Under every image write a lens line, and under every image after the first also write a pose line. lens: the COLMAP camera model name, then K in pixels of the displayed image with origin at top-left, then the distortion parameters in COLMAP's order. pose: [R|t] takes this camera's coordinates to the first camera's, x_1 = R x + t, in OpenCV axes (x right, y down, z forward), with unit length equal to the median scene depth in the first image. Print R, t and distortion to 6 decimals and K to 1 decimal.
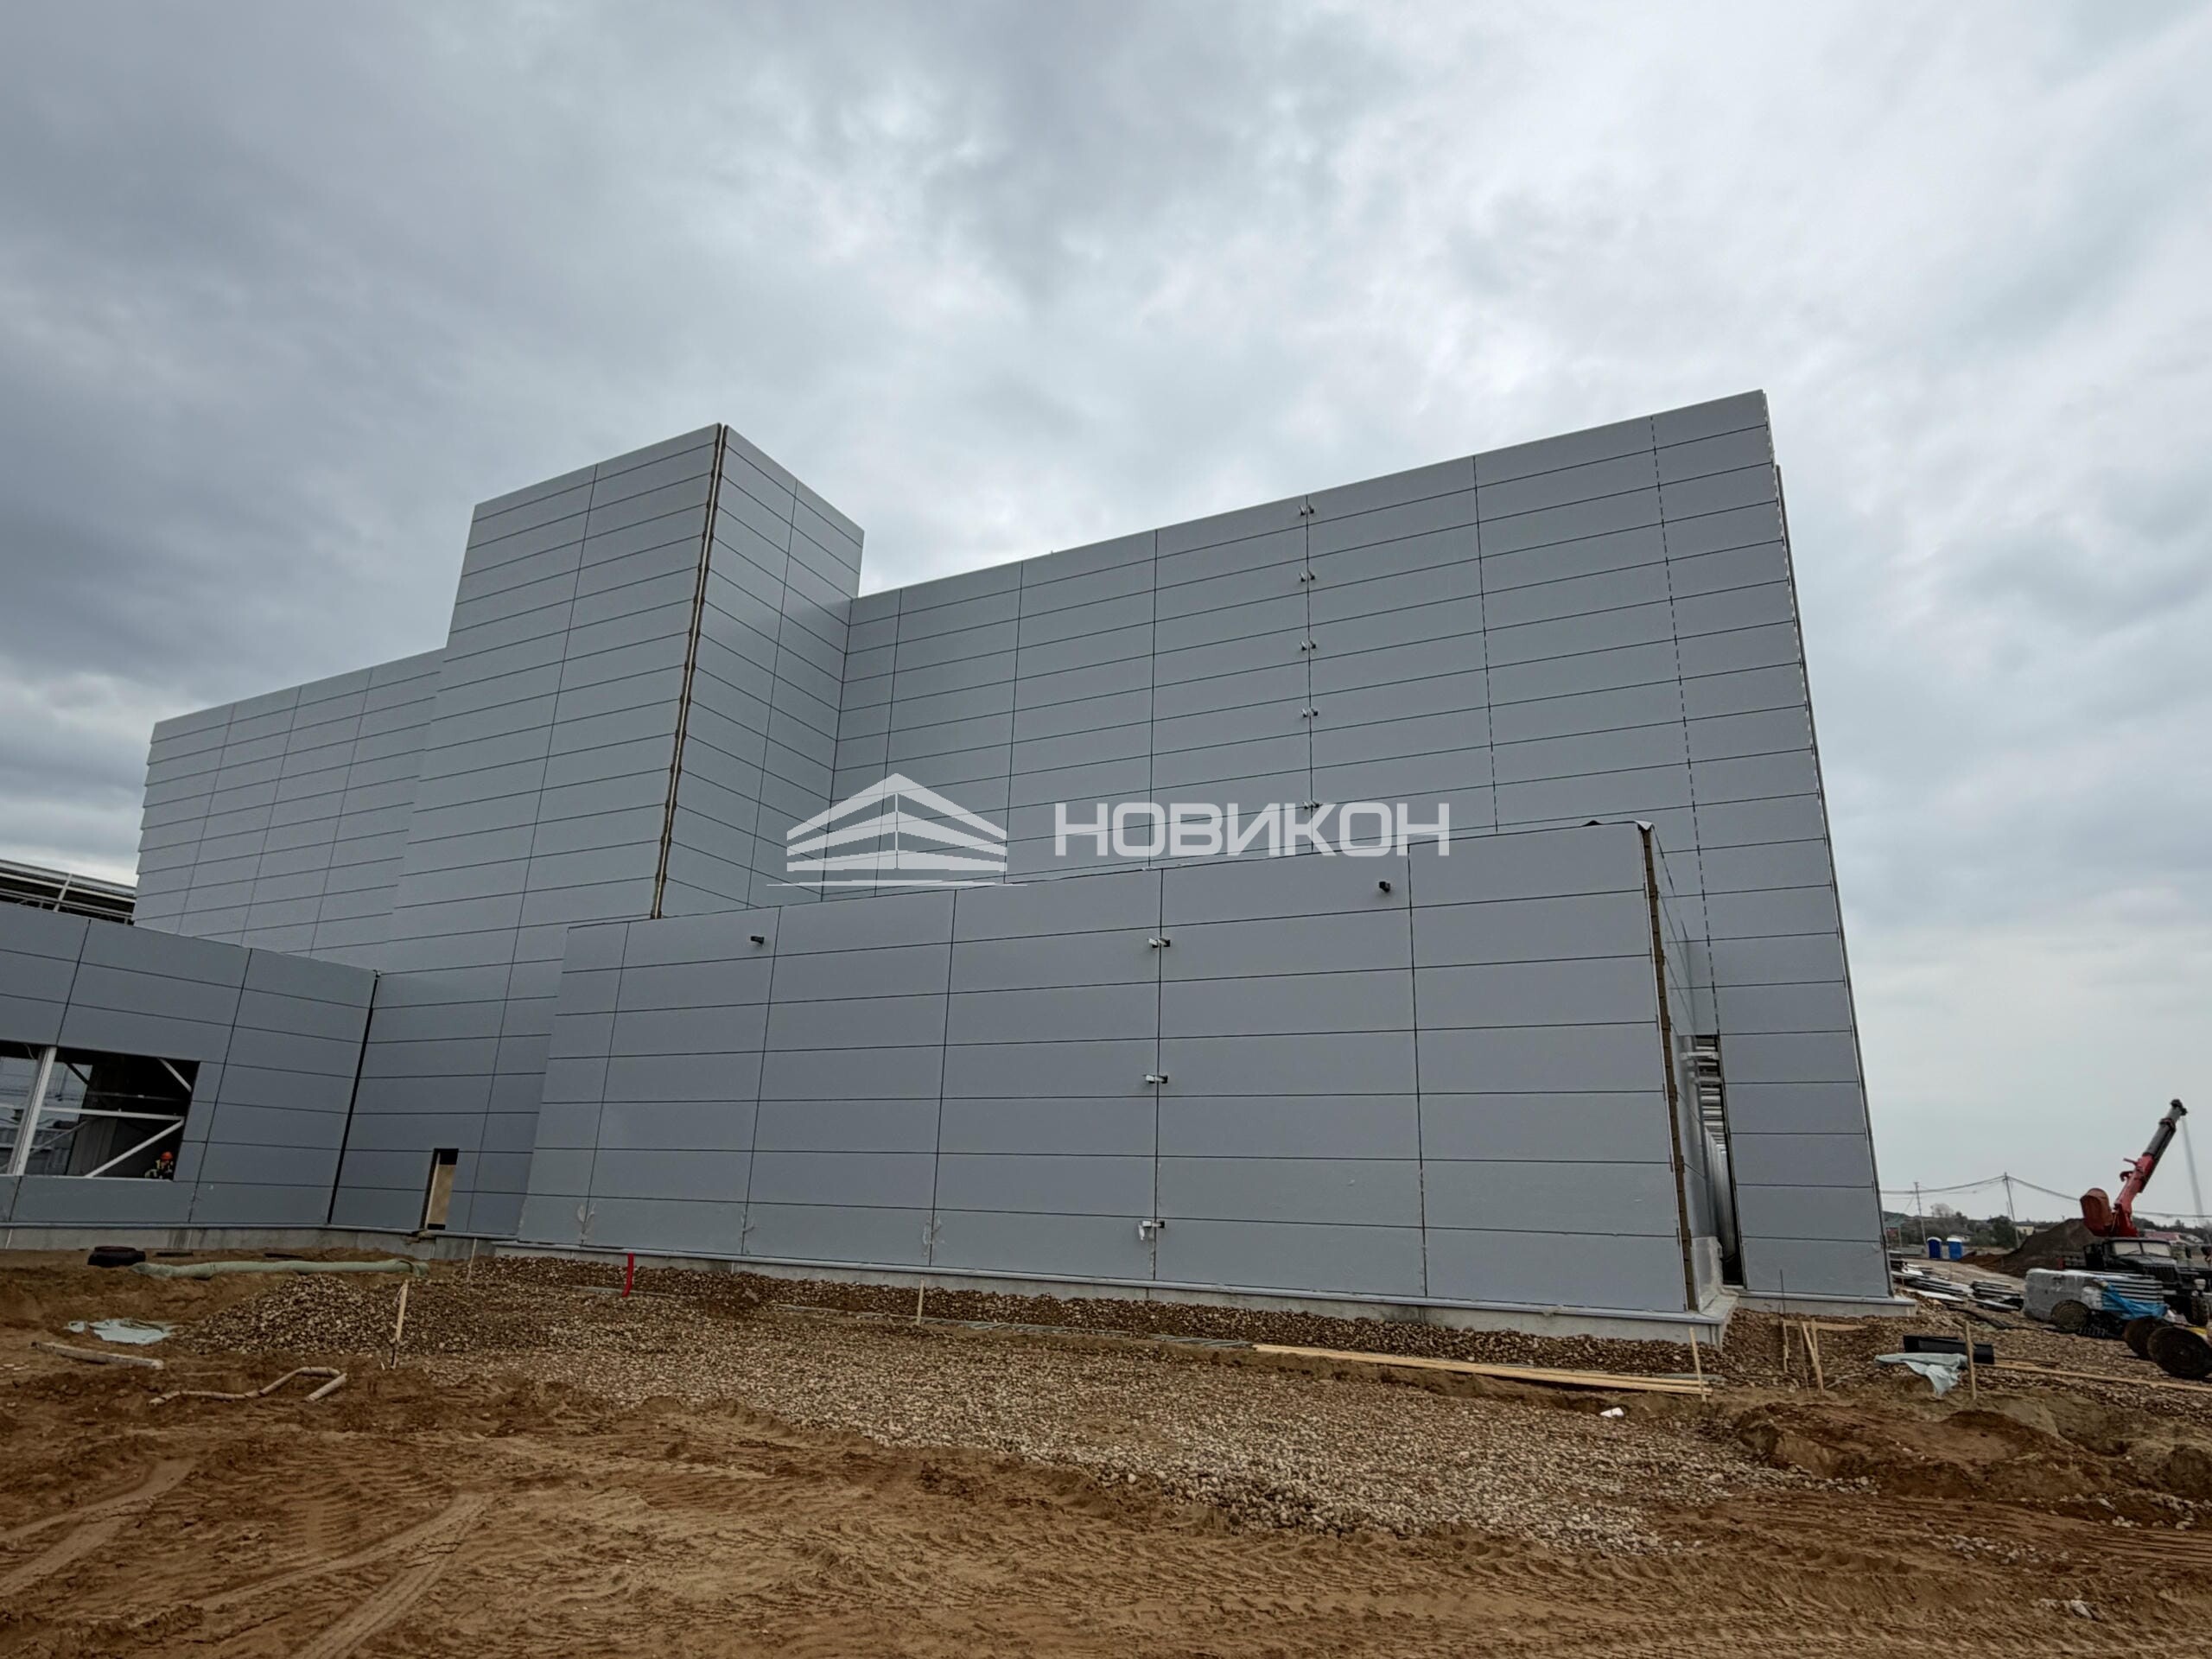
lens RADIAL K [[1239.2, 0, 1094.3], [0, 1239.2, 840.0], [0, 0, 1]] dist [-0.000265, -0.001030]
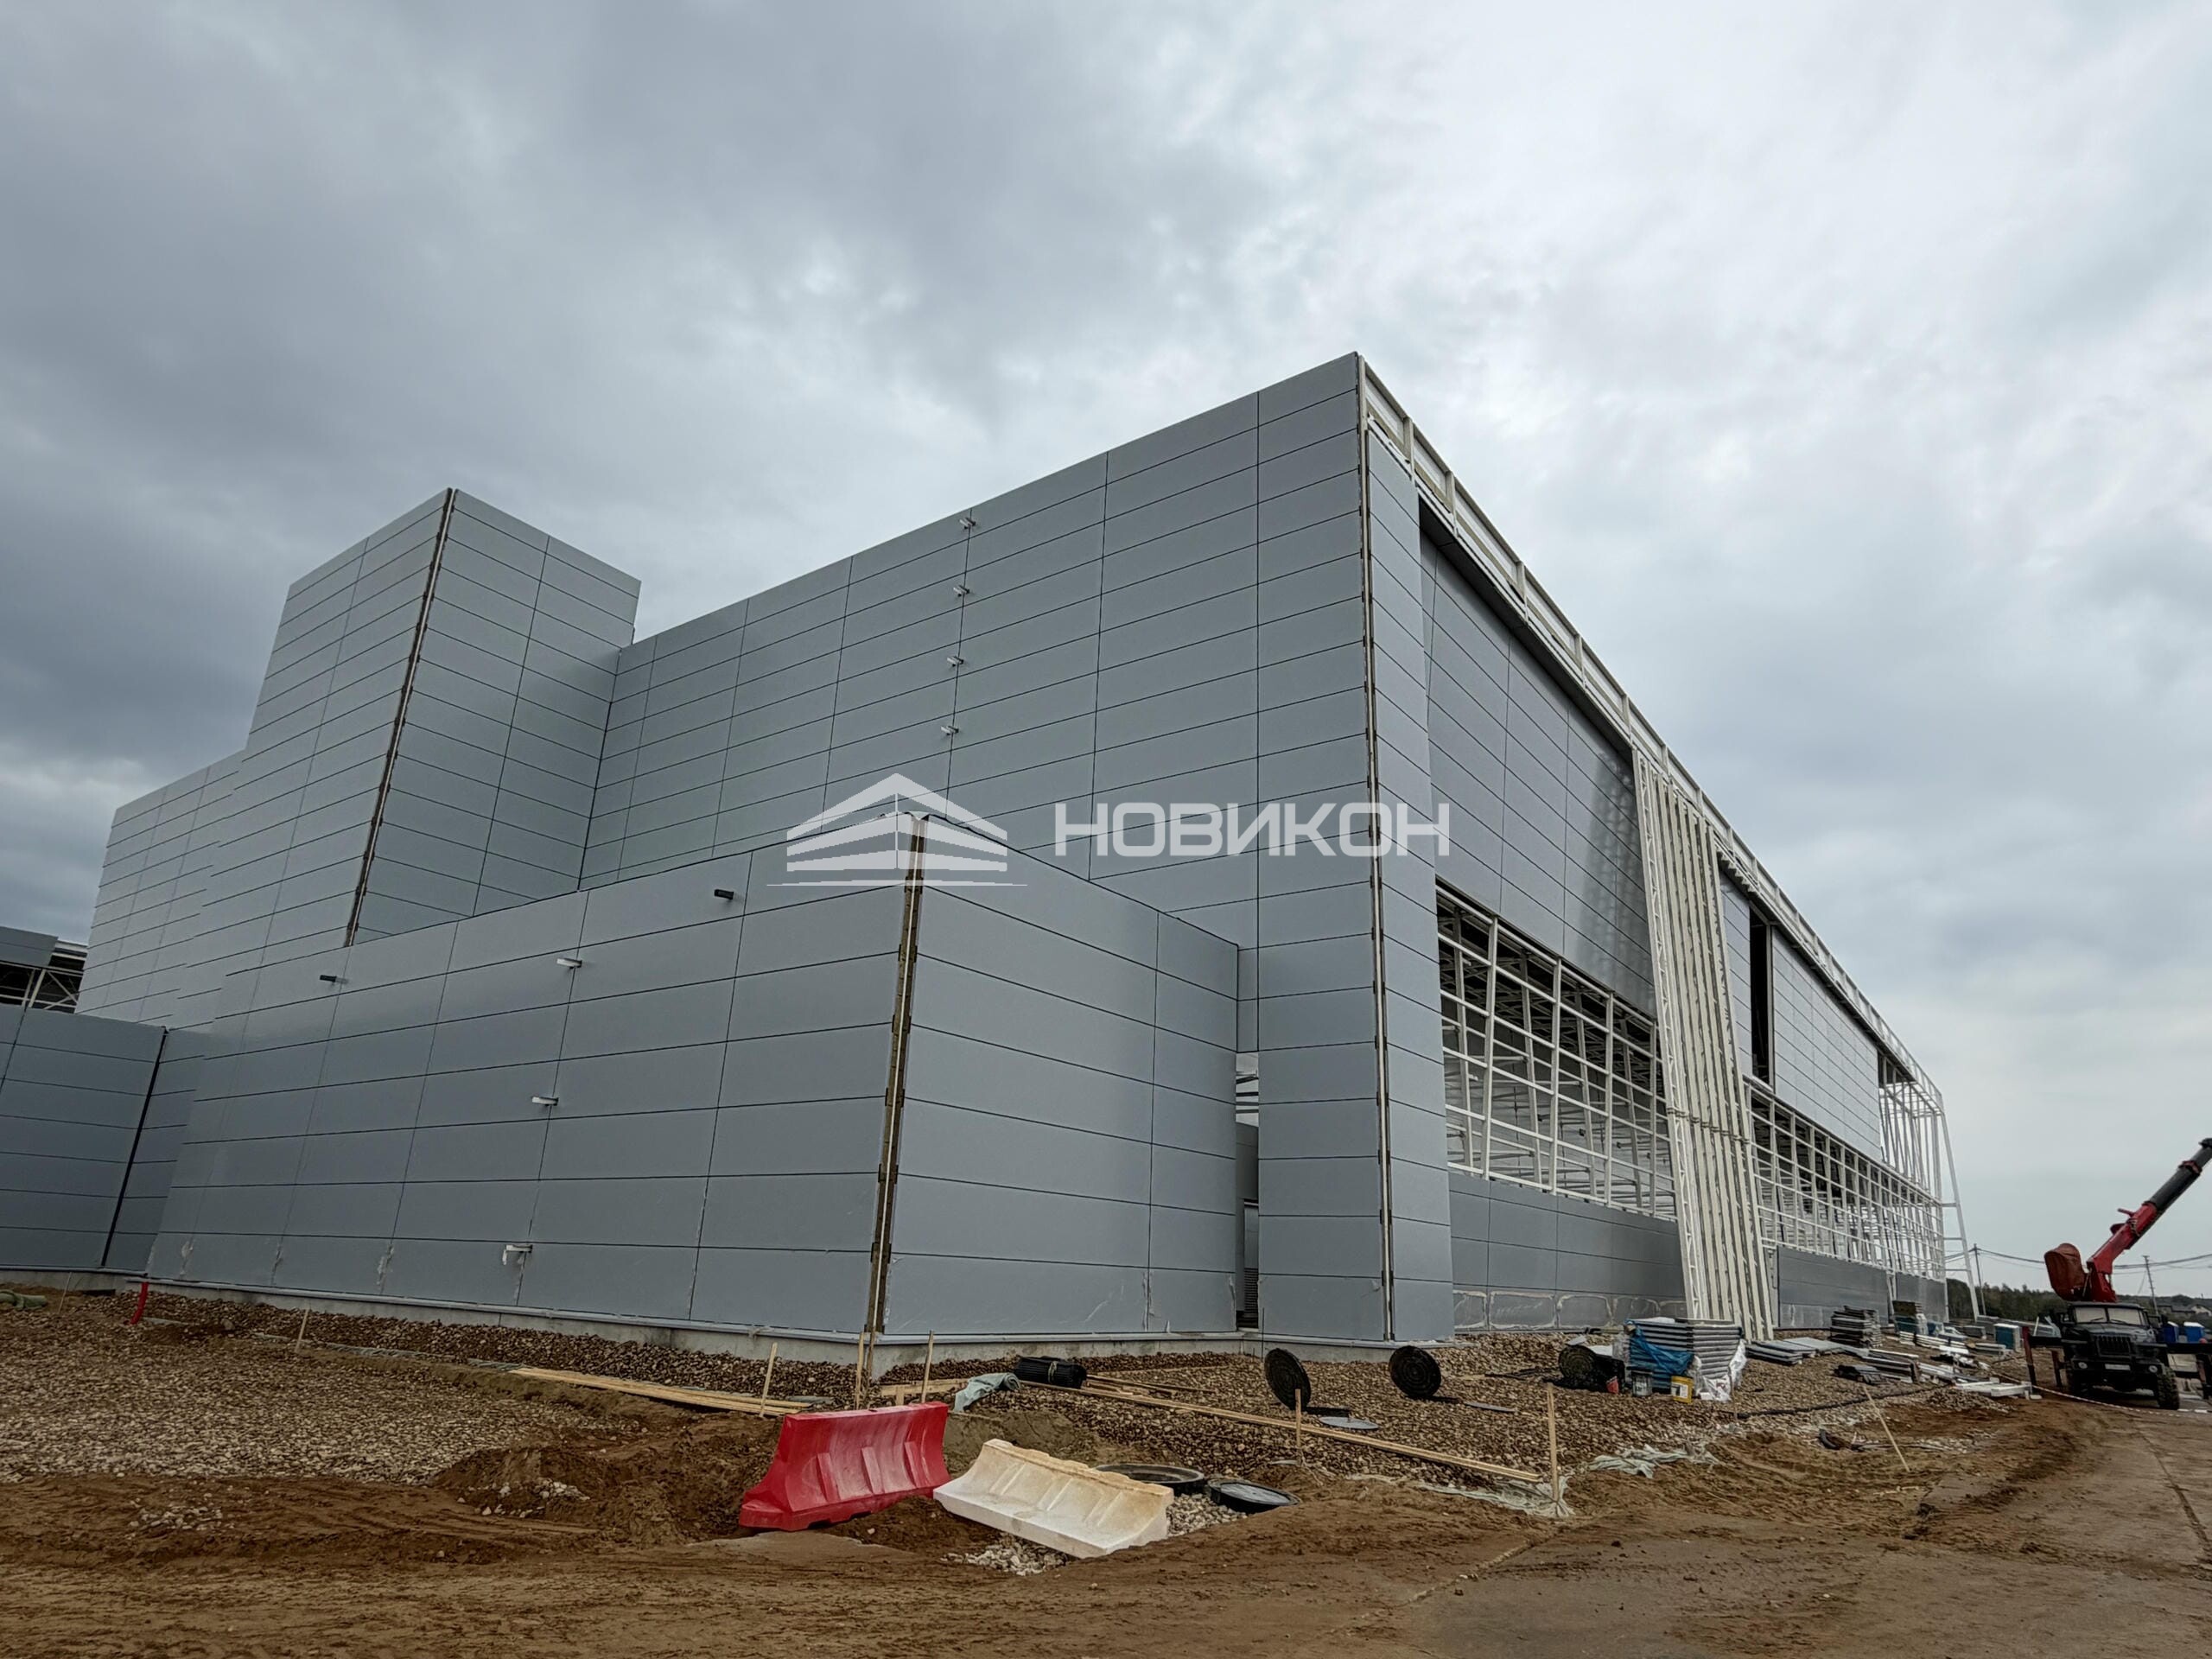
lens RADIAL K [[1289.6, 0, 1114.7], [0, 1289.6, 829.3], [0, 0, 1]] dist [-0.032244, -0.001534]
pose [[0.992953, -0.038082, -0.112220, 0.324501], [0.031208, 0.997564, -0.062394, 0.029333], [0.114323, 0.058452, 0.991723, 0.020059]]
